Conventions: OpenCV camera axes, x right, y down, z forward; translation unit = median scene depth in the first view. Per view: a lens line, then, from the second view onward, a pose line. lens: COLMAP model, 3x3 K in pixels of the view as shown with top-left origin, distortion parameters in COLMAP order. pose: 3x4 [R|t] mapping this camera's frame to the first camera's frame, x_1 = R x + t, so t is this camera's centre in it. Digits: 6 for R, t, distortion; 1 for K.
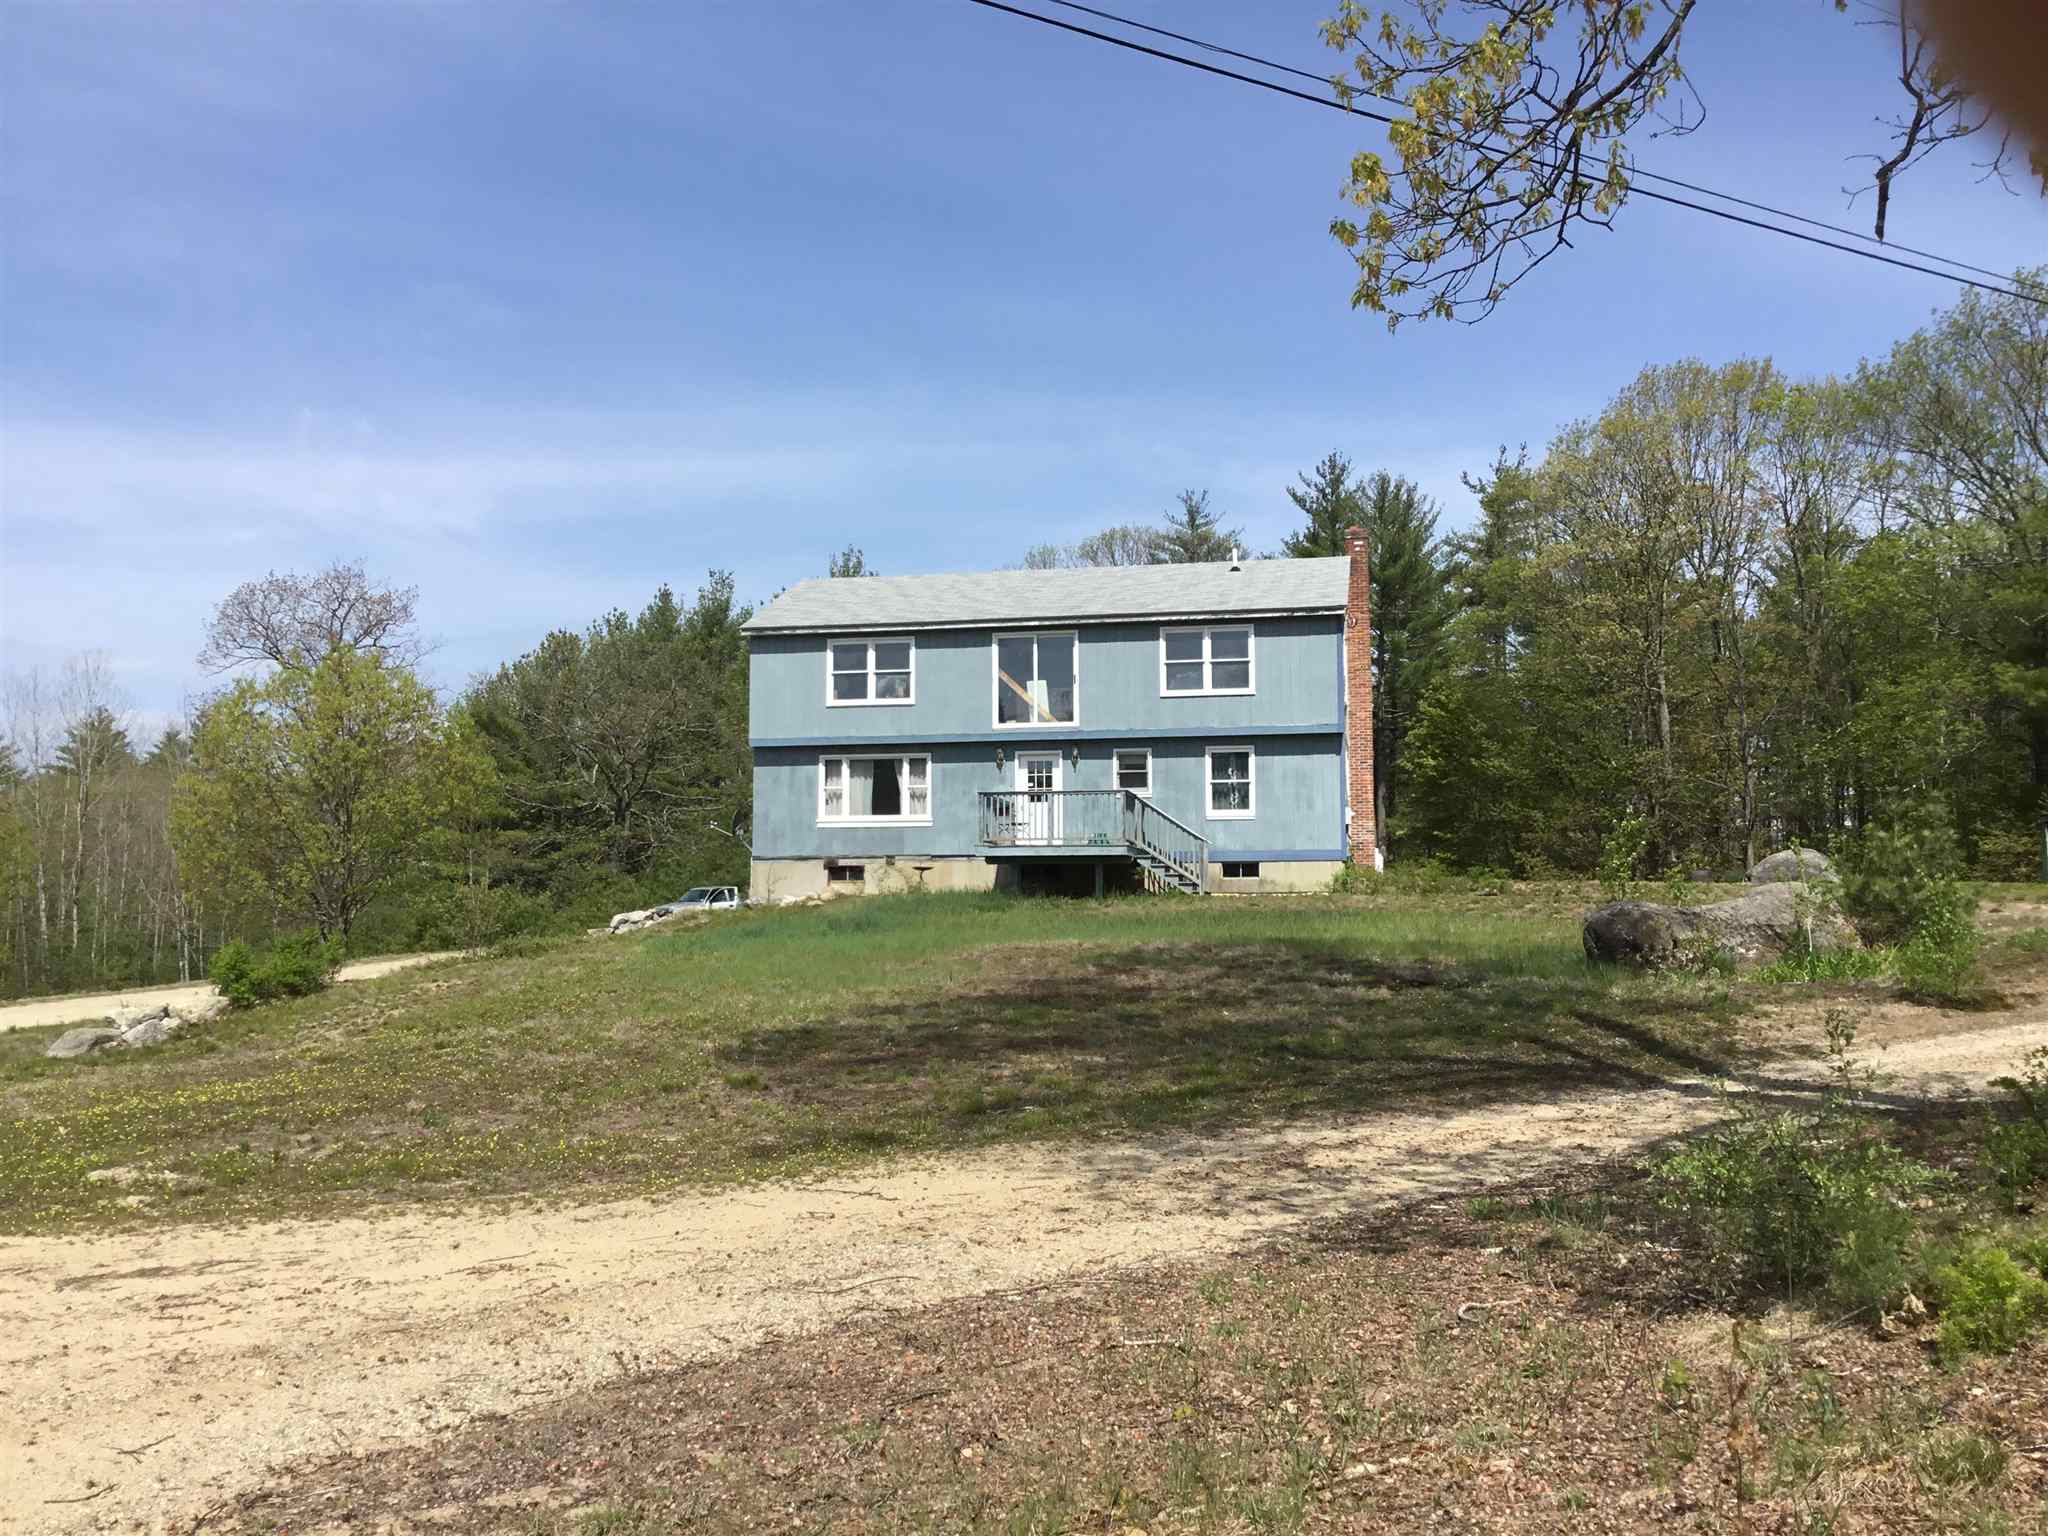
lens RADIAL K [[1865.1, 0, 1013.7], [0, 1865.1, 760.4], [0, 0, 1]] dist [0.036793, -0.002085]
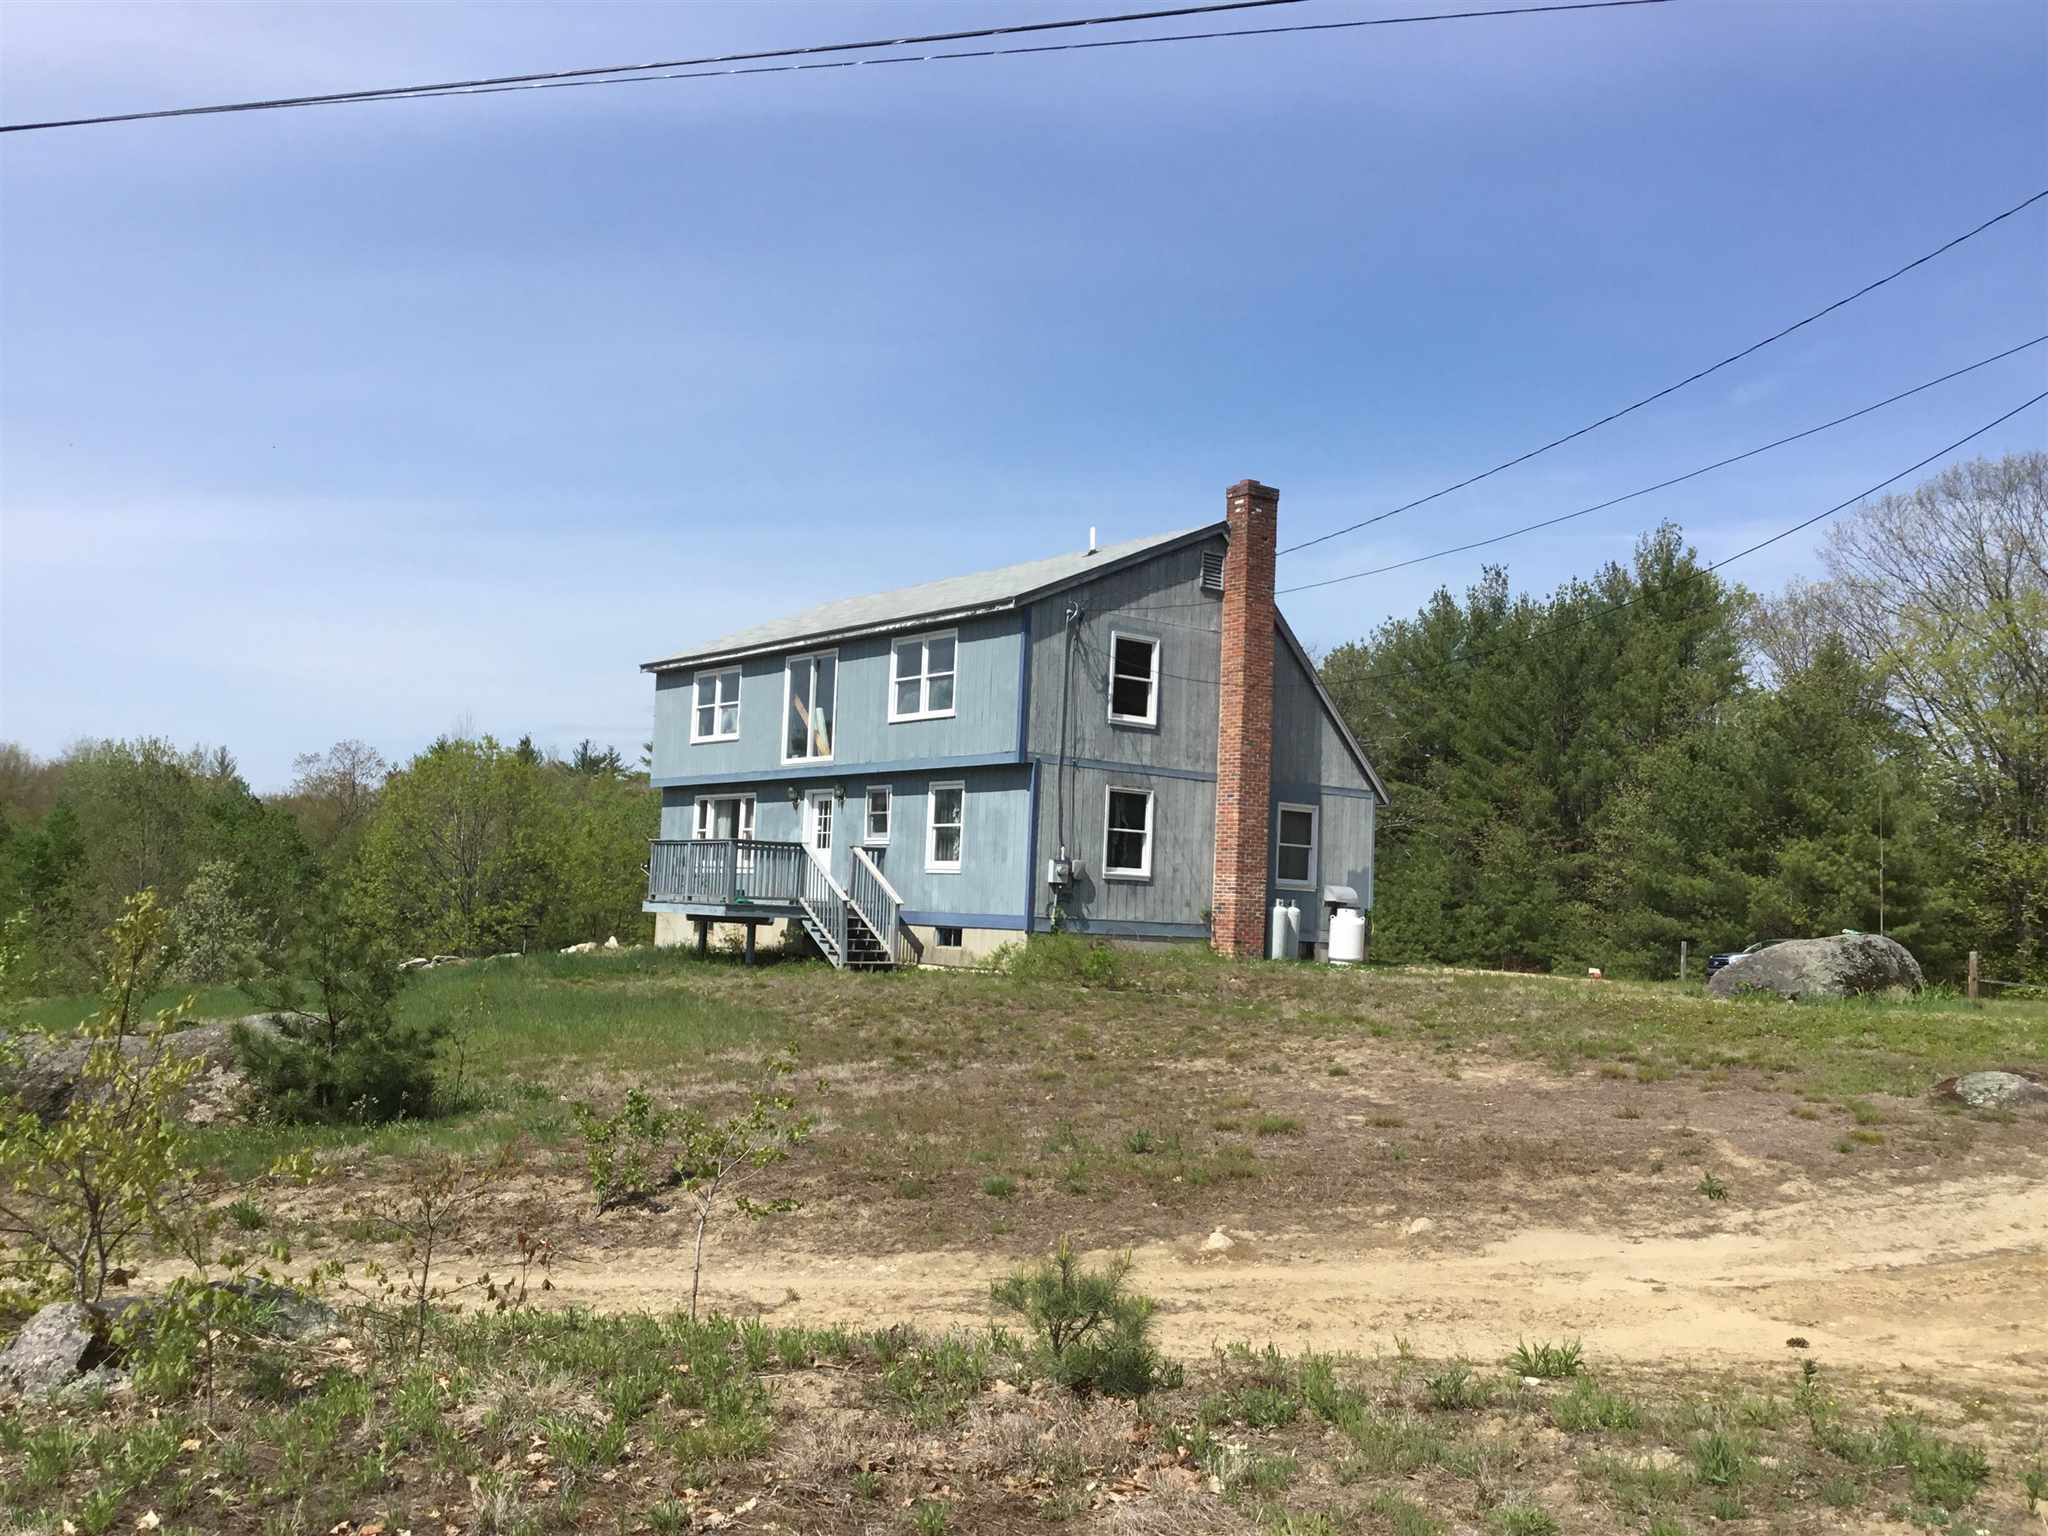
lens RADIAL K [[1865.1, 0, 1013.7], [0, 1865.1, 760.4], [0, 0, 1]] dist [0.036793, -0.002085]
pose [[0.758777, -0.022105, -0.650976, 0.642812], [0.021039, 0.999734, -0.009424, -0.008386], [0.651011, -0.006545, 0.759040, 0.400306]]
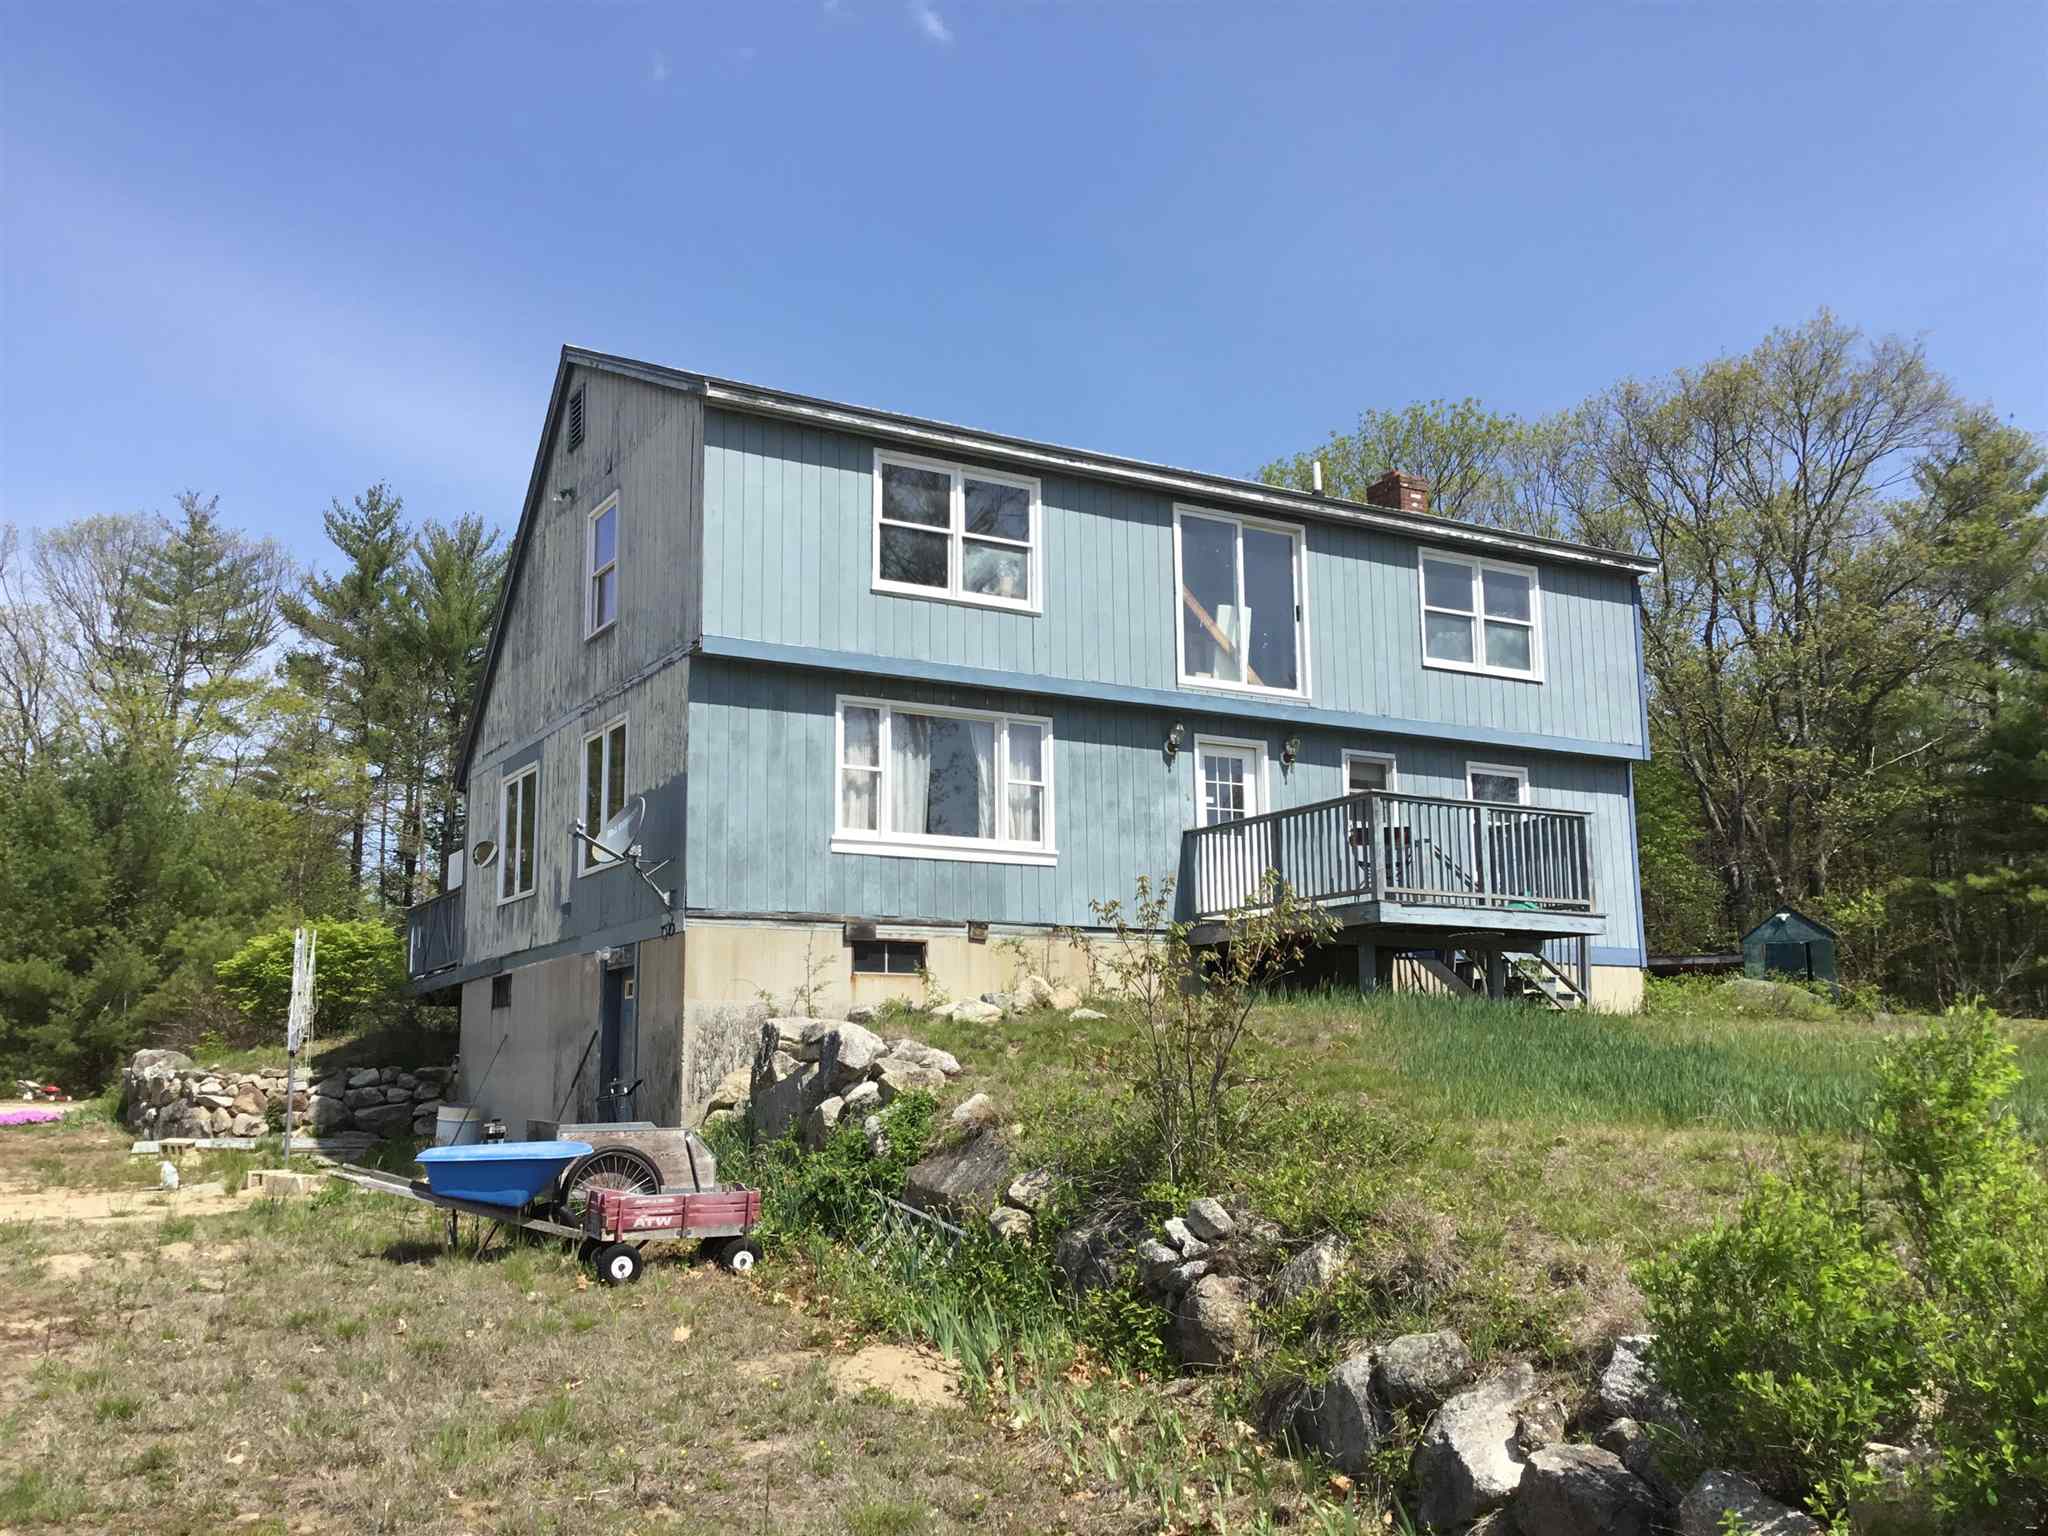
lens RADIAL K [[1865.1, 0, 1013.7], [0, 1865.1, 760.4], [0, 0, 1]] dist [0.036793, -0.002085]
pose [[0.736345, 0.112237, 0.667232, -0.382928], [-0.051095, 0.992554, -0.110574, 0.062767], [-0.674674, 0.047328, 0.736597, 0.650353]]
